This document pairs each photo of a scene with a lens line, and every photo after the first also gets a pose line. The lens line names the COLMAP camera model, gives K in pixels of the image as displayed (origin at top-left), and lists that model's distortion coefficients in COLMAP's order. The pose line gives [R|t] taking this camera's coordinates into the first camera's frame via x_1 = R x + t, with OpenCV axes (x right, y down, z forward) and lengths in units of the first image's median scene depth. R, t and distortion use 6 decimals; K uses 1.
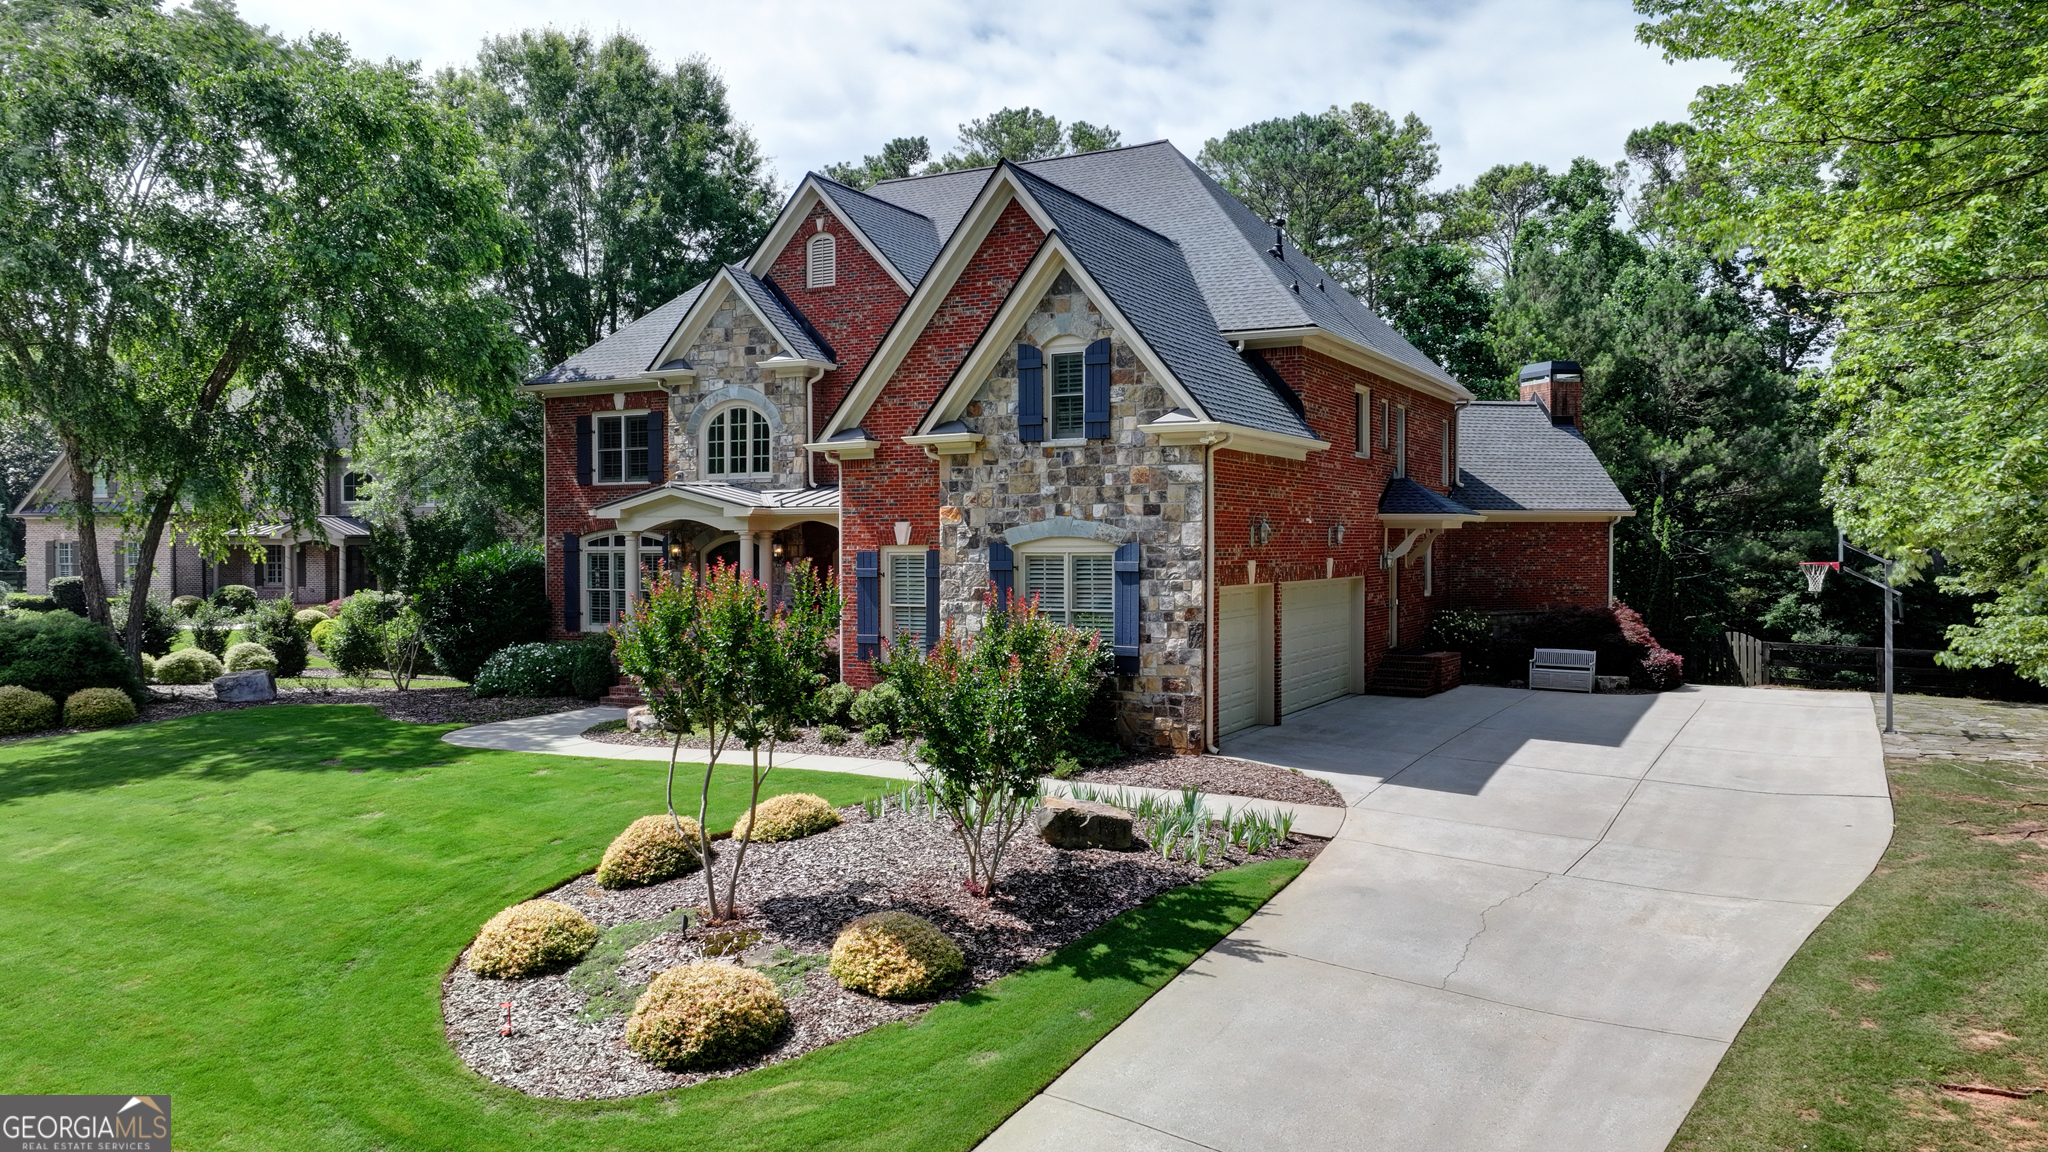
lens RADIAL K [[1438.7, 0, 1031.5], [0, 1438.7, 567.6], [0, 0, 1]] dist [-0.006963, 0.025020]
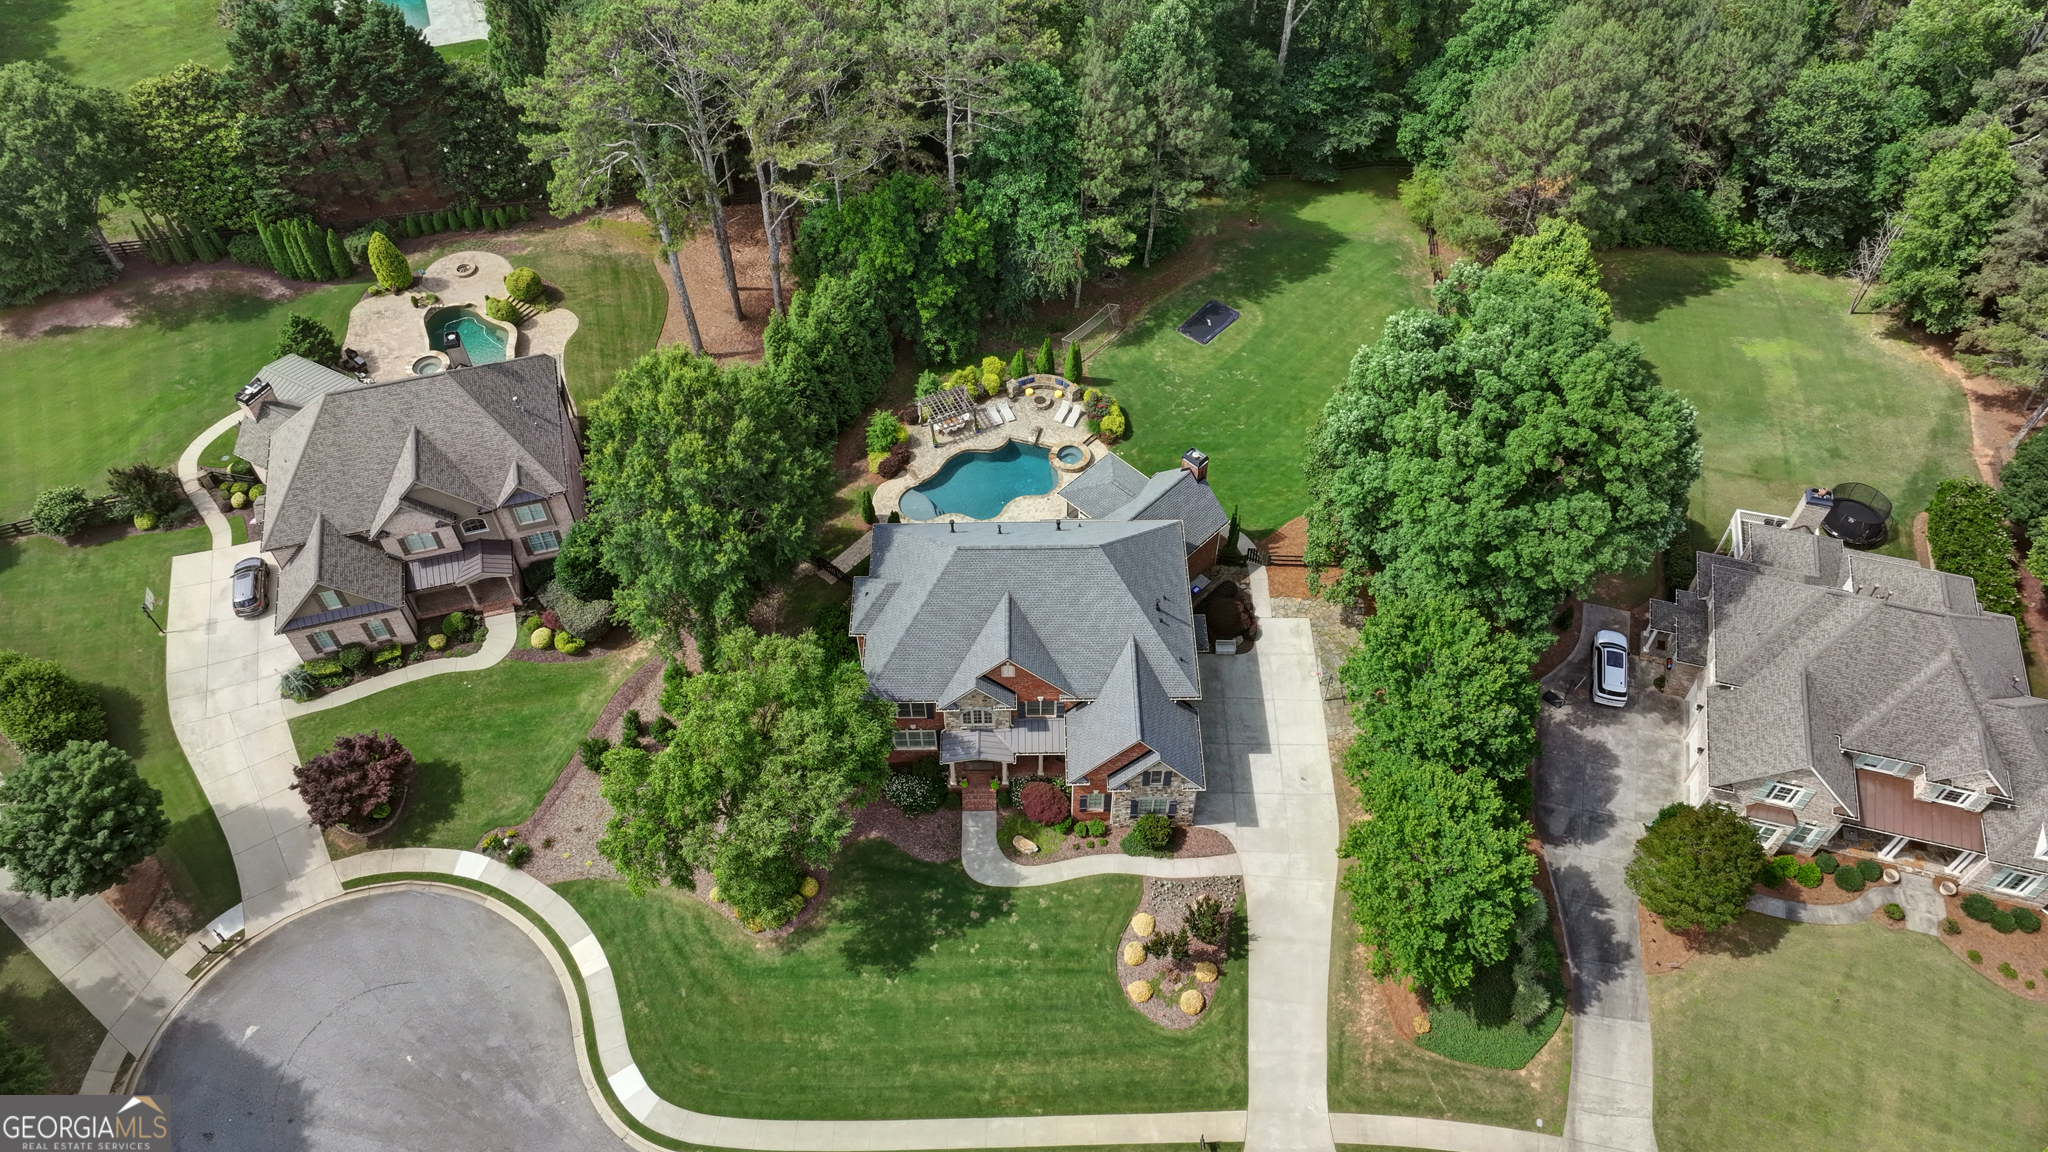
lens RADIAL K [[1442.5, 0, 1032.1], [0, 1442.5, 565.9], [0, 0, 1]] dist [-0.012088, 0.035339]
pose [[0.874944, -0.376434, 0.304582, -1.097239], [0.011688, 0.645244, 0.763887, -3.080106], [-0.484083, -0.664799, 0.568952, -0.521024]]
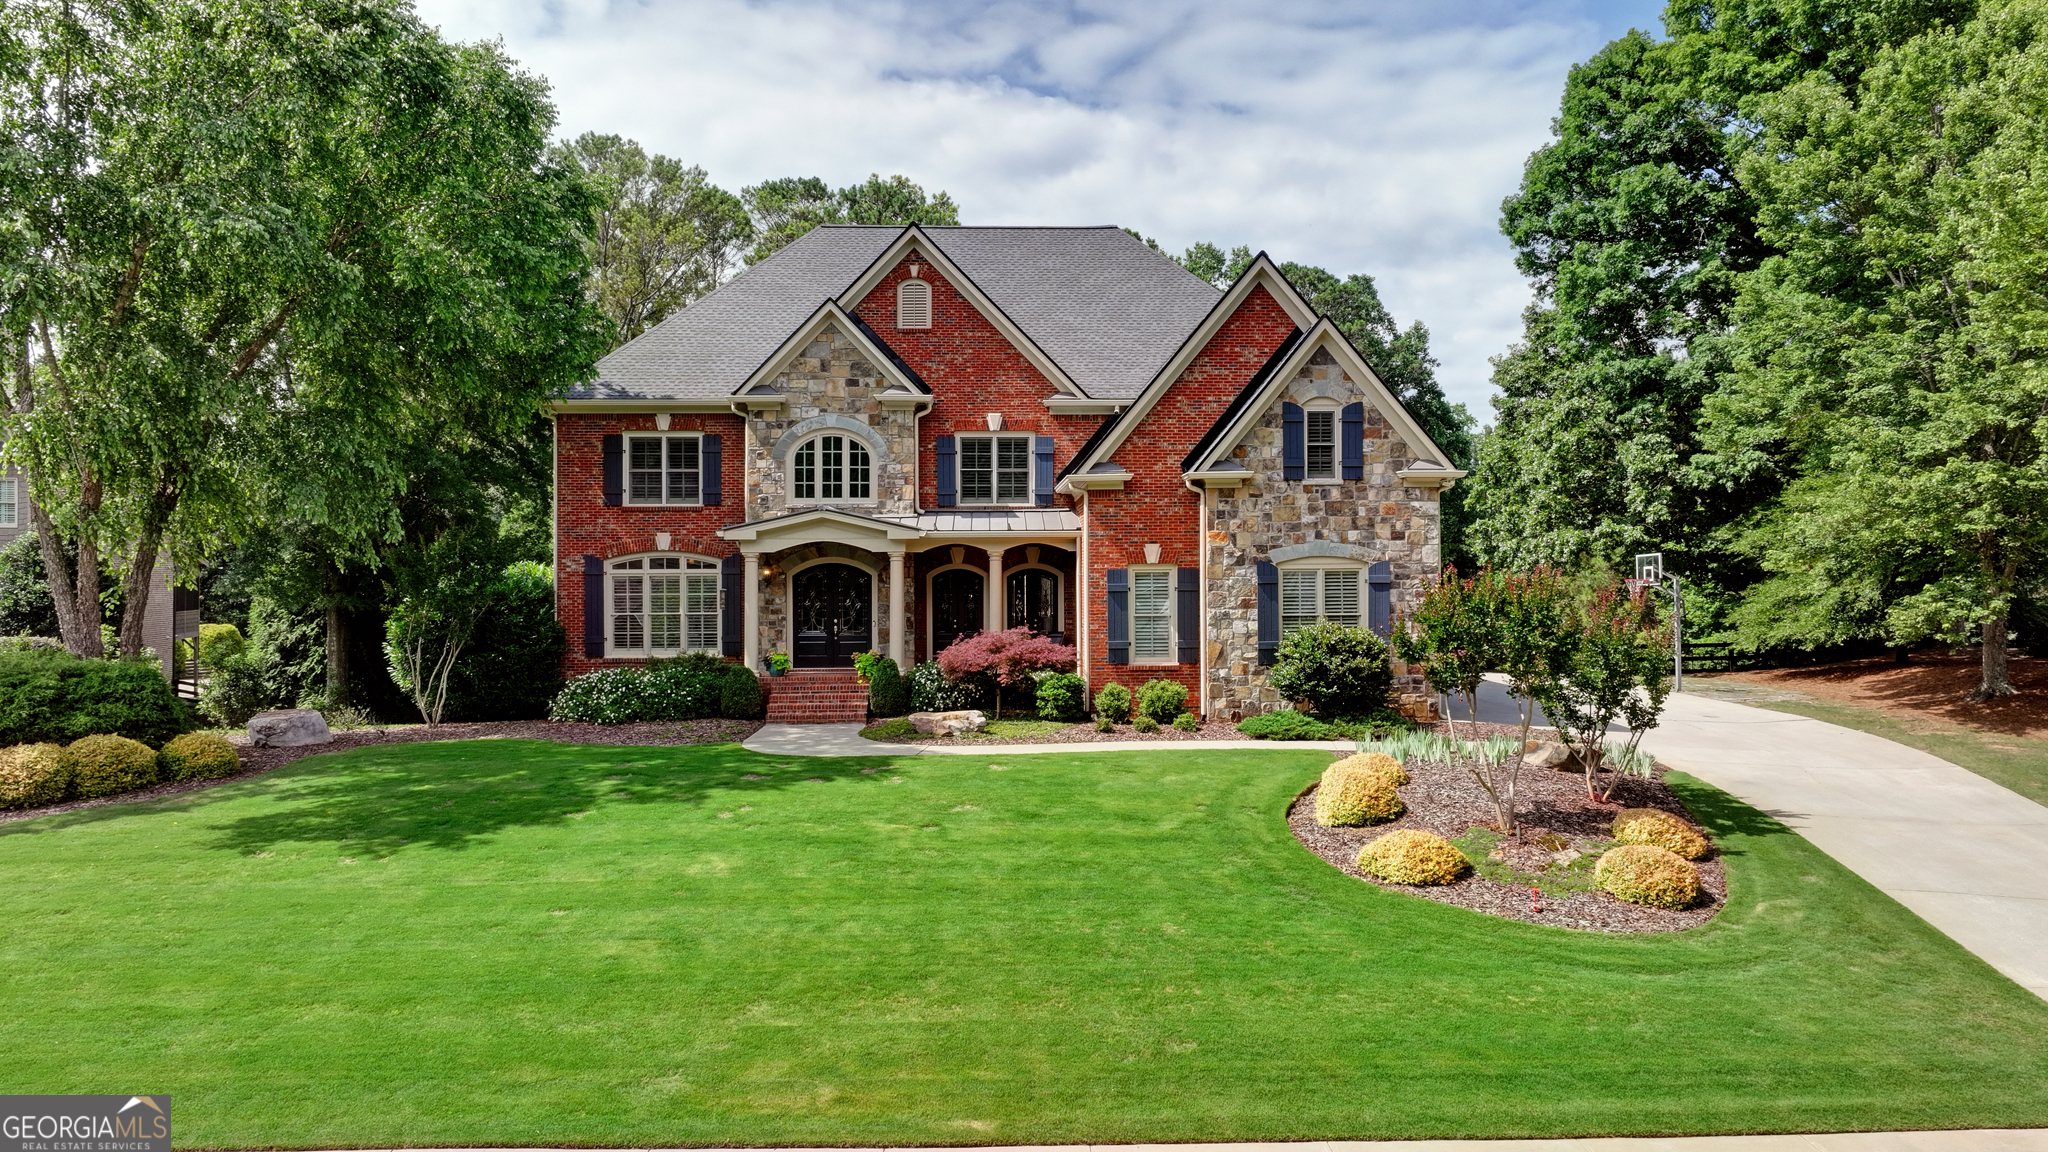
lens RADIAL K [[1438.7, 0, 1031.5], [0, 1438.7, 567.6], [0, 0, 1]] dist [-0.006963, 0.025020]
pose [[0.863741, 0.003475, 0.503923, -0.801204], [0.011405, 0.999585, -0.026441, 0.018374], [-0.503806, 0.028585, 0.863344, 0.037046]]
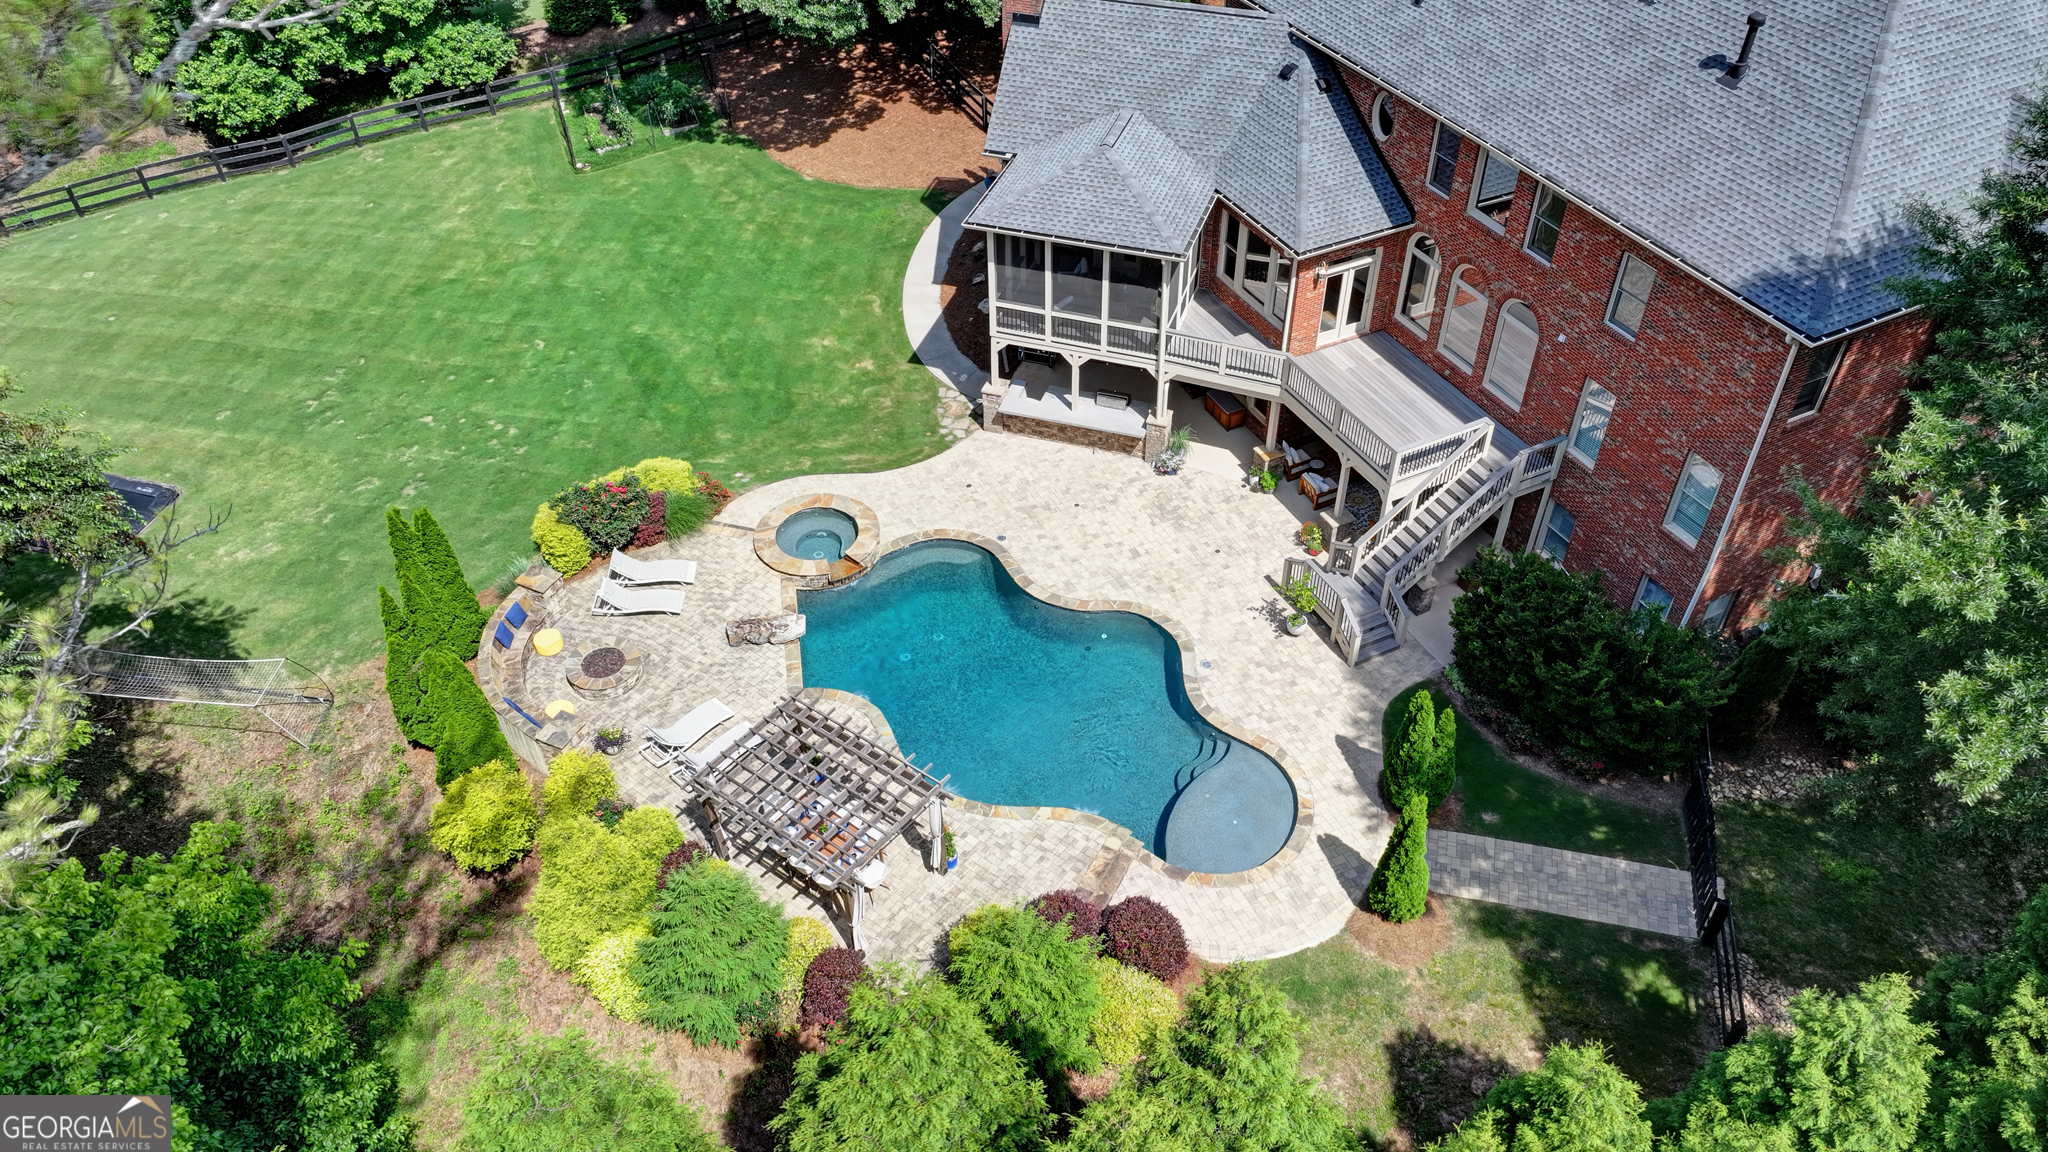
lens RADIAL K [[1438.7, 0, 1031.5], [0, 1438.7, 567.6], [0, 0, 1]] dist [-0.006963, 0.025020]
pose [[-0.820218, -0.375252, 0.431773, -0.290923], [0.021852, 0.733678, 0.679146, -0.781214], [-0.571633, 0.566483, -0.593576, 3.010350]]
